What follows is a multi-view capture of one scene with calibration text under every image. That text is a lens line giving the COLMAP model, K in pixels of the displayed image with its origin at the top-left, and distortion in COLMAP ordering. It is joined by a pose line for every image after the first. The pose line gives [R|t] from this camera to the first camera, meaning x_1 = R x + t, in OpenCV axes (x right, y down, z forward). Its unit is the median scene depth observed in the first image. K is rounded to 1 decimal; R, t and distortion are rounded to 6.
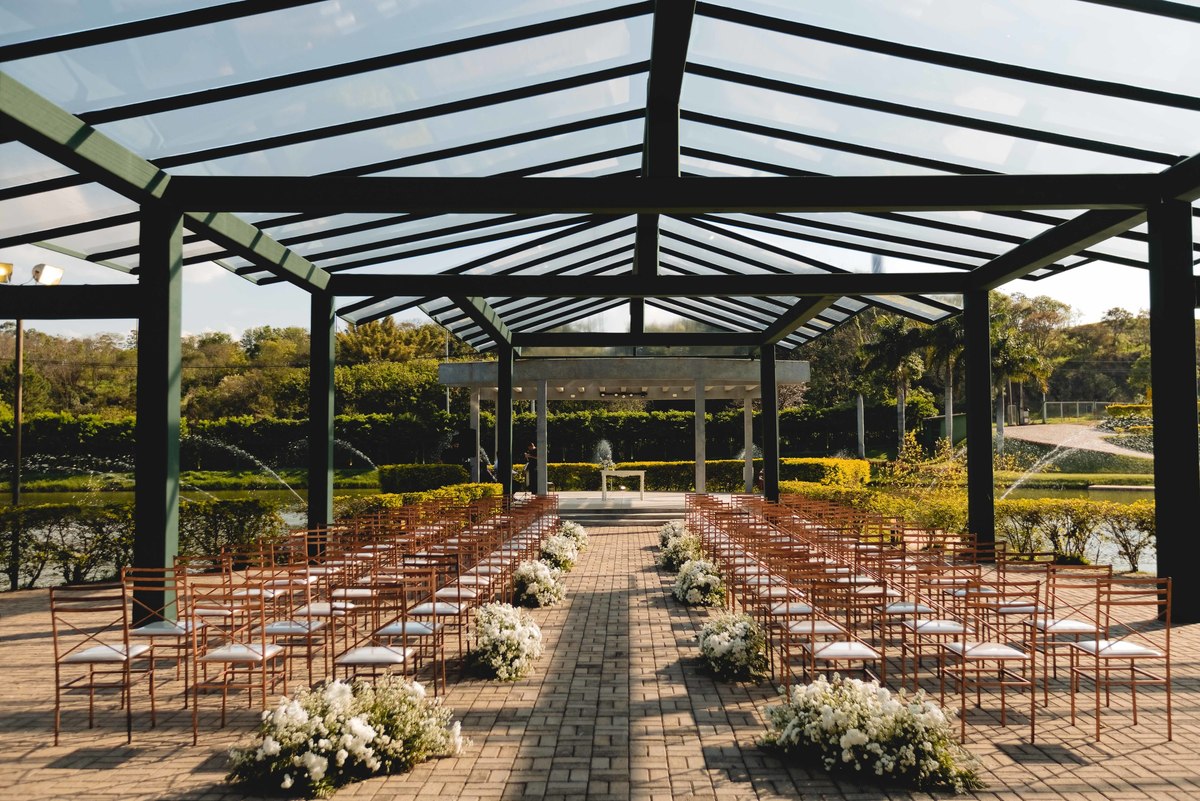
lens RADIAL K [[999.5, 0, 597.6], [0, 999.5, 395.4], [0, 0, 1]] dist [0.001246, 0.006104]
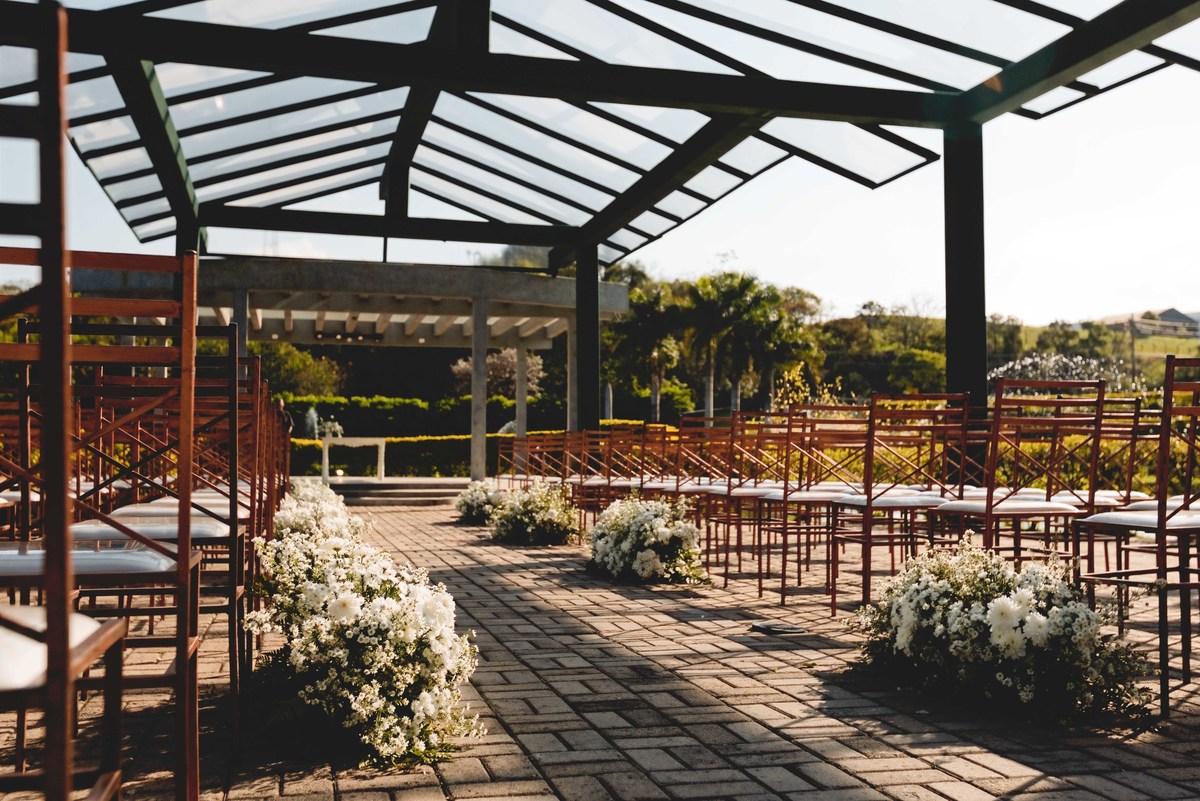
lens RADIAL K [[1180.2, 0, 601.6], [0, 1180.2, 404.7], [0, 0, 1]] dist [-0.035777, 0.000000]
pose [[0.961210, 0.023703, 0.274796, -0.088394], [-0.025148, 0.999682, 0.001738, 0.121568], [-0.274668, -0.008582, 0.961501, 0.446419]]
